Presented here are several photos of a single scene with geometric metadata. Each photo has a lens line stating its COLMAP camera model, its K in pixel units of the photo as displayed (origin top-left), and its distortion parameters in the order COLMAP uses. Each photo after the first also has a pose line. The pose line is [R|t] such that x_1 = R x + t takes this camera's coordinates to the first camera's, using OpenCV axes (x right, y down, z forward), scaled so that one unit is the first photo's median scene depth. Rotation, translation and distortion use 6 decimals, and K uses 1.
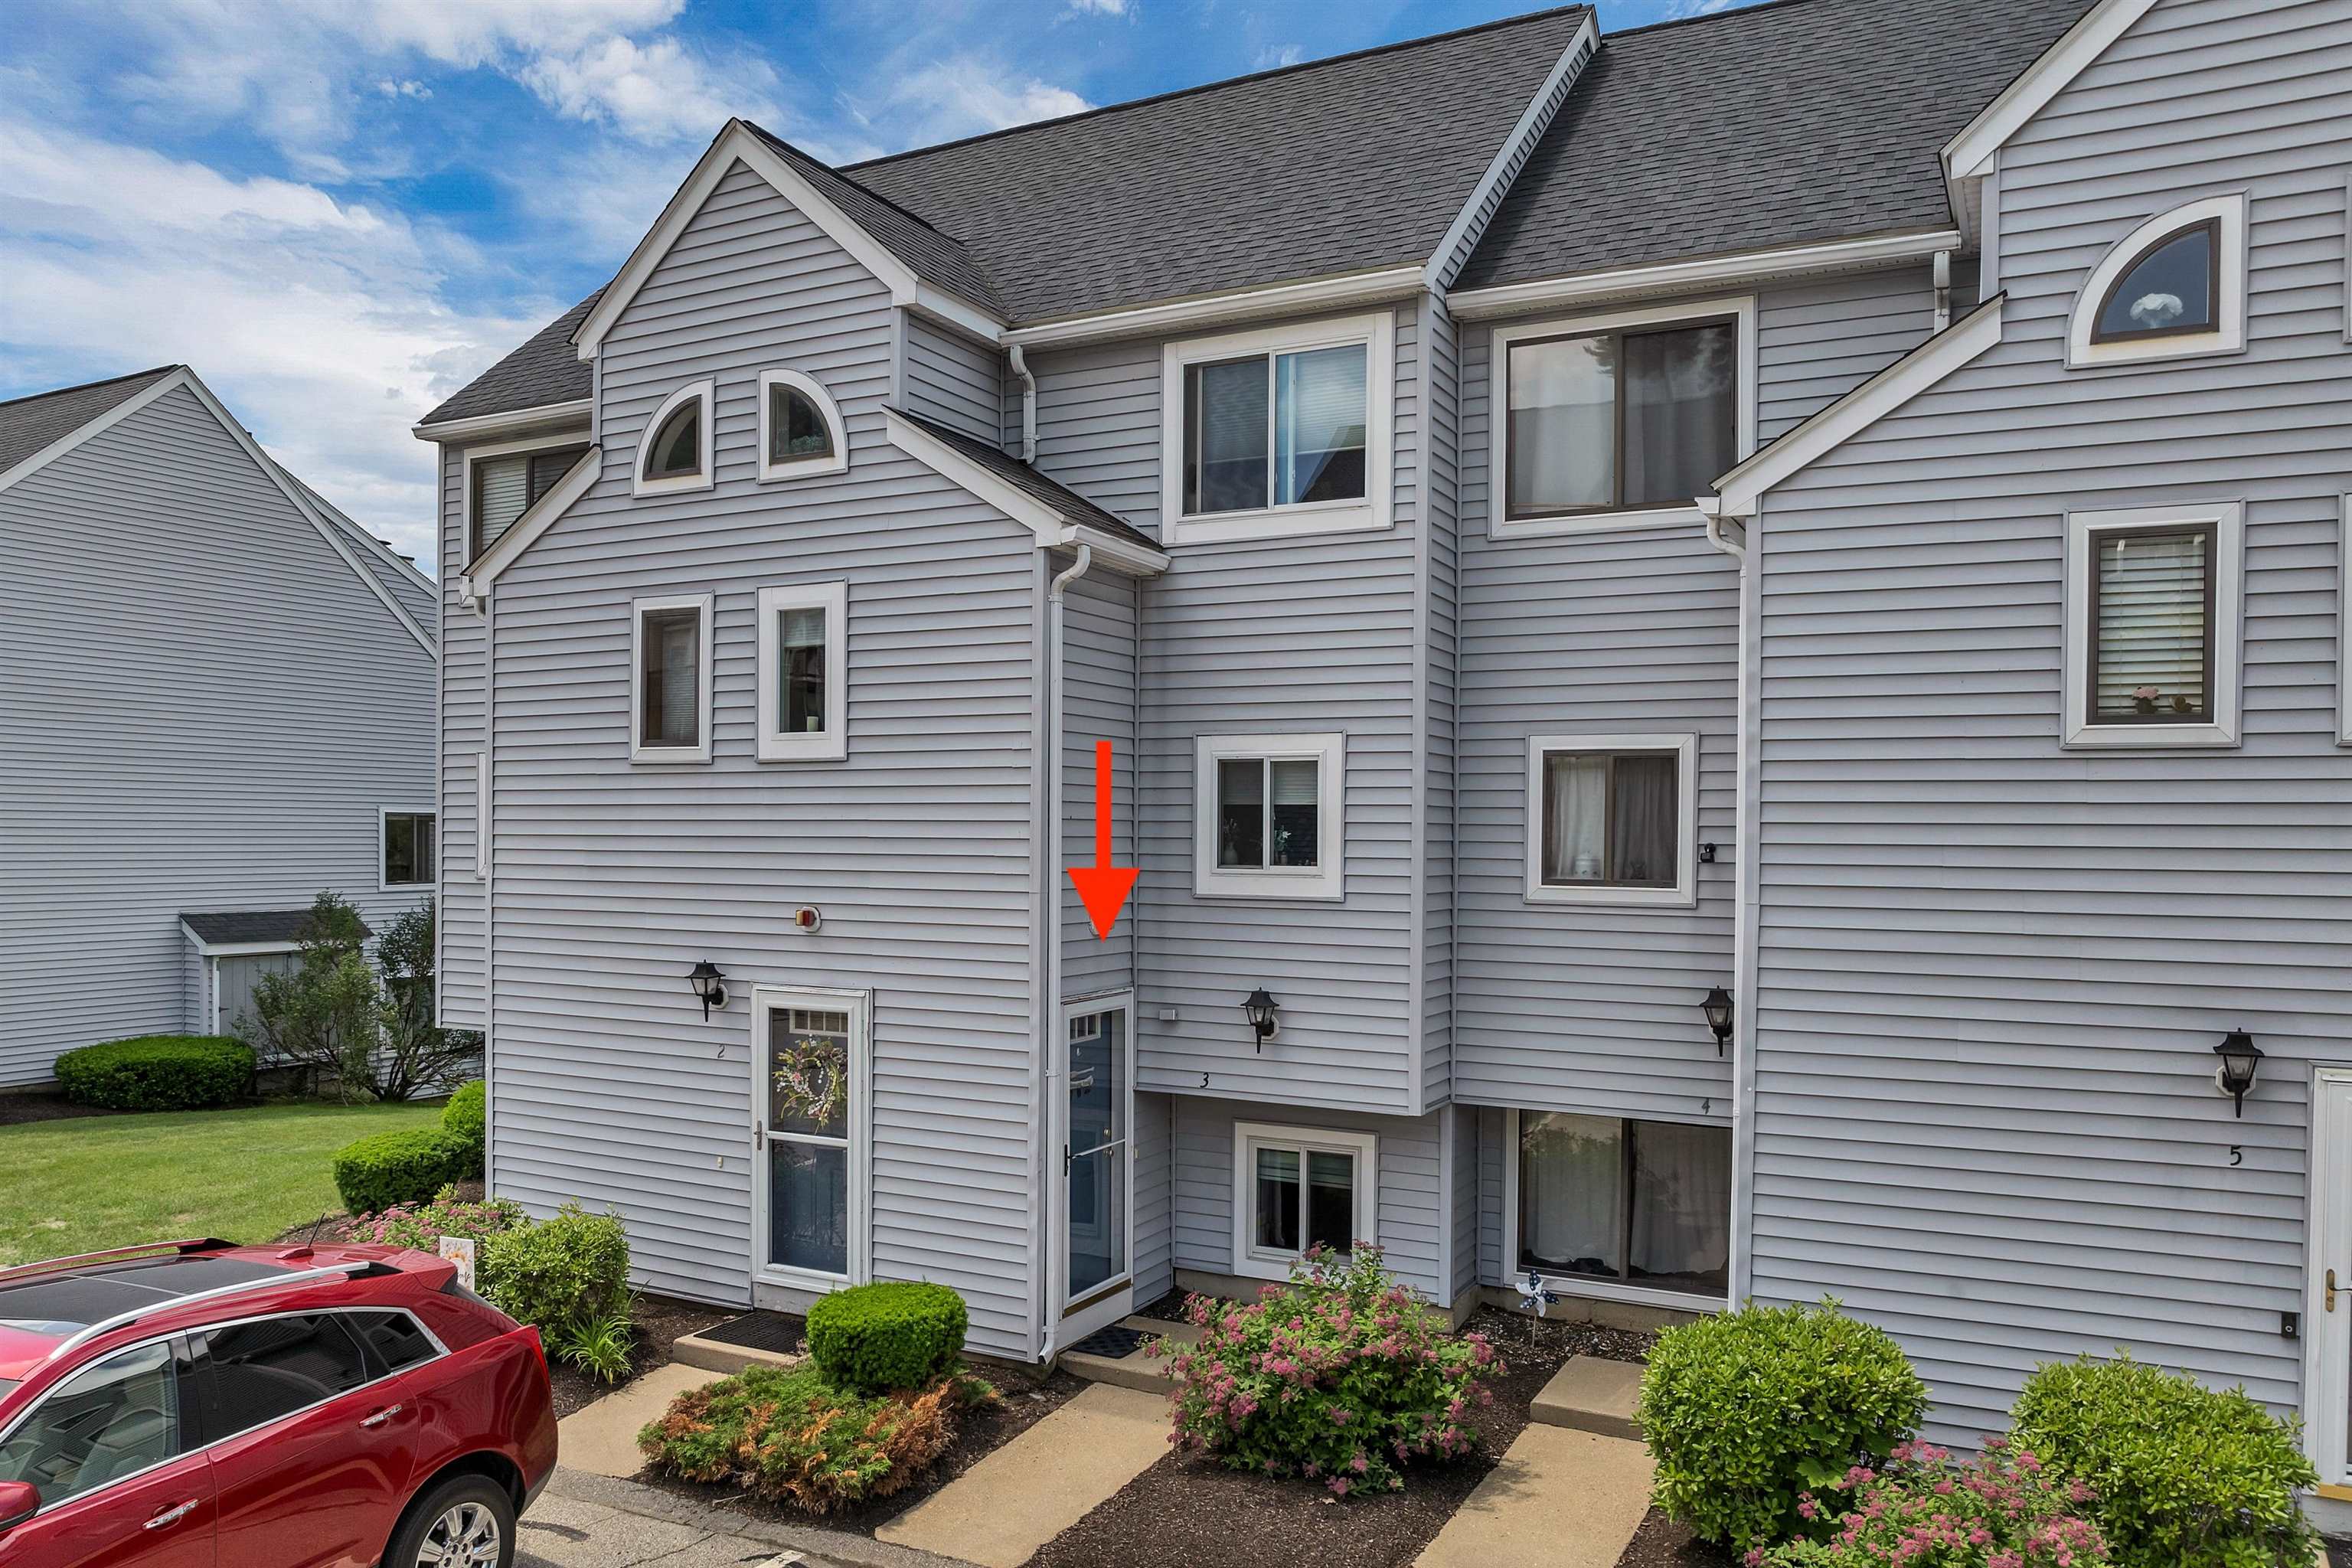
lens RADIAL K [[1680.3, 0, 1186.5], [0, 1680.3, 868.7], [0, 0, 1]] dist [-0.023115, -0.033803]
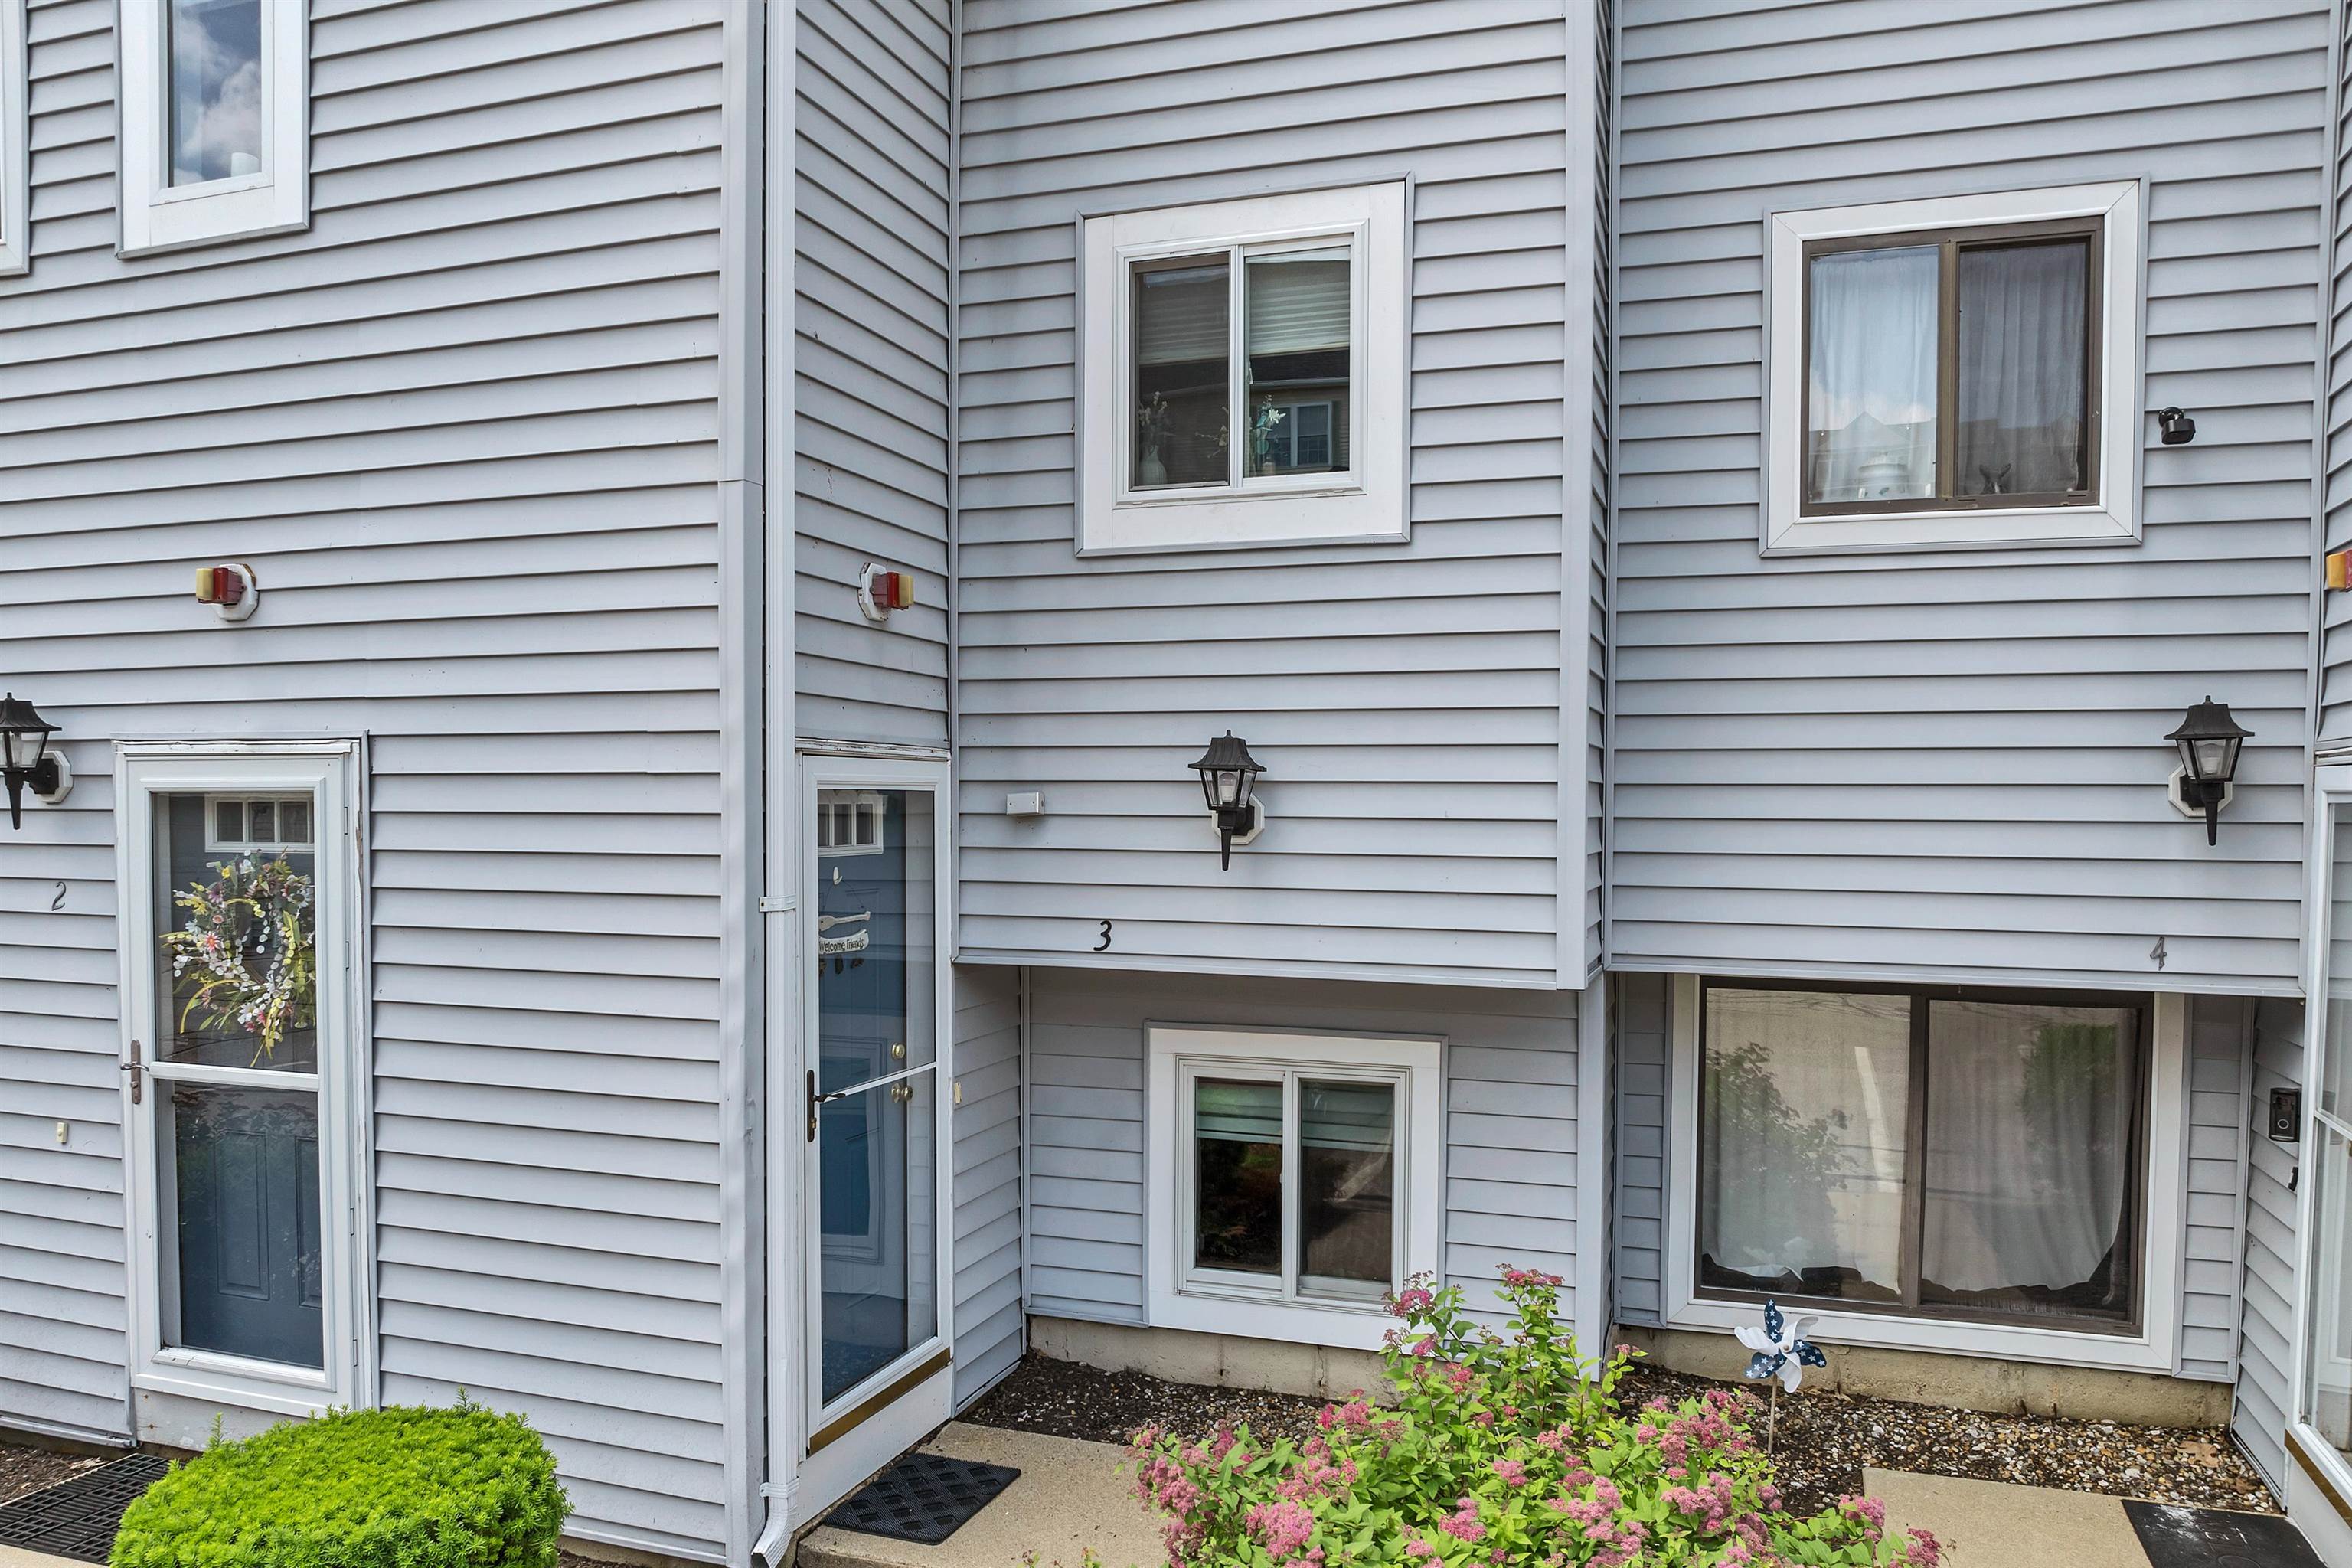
lens RADIAL K [[1680.3, 0, 1186.5], [0, 1680.3, 868.7], [0, 0, 1]] dist [-0.023115, -0.033803]
pose [[0.989120, -0.007026, 0.146946, -0.036319], [0.004817, 0.999870, 0.015385, 0.099490], [-0.147035, -0.014509, 0.989025, 0.519238]]
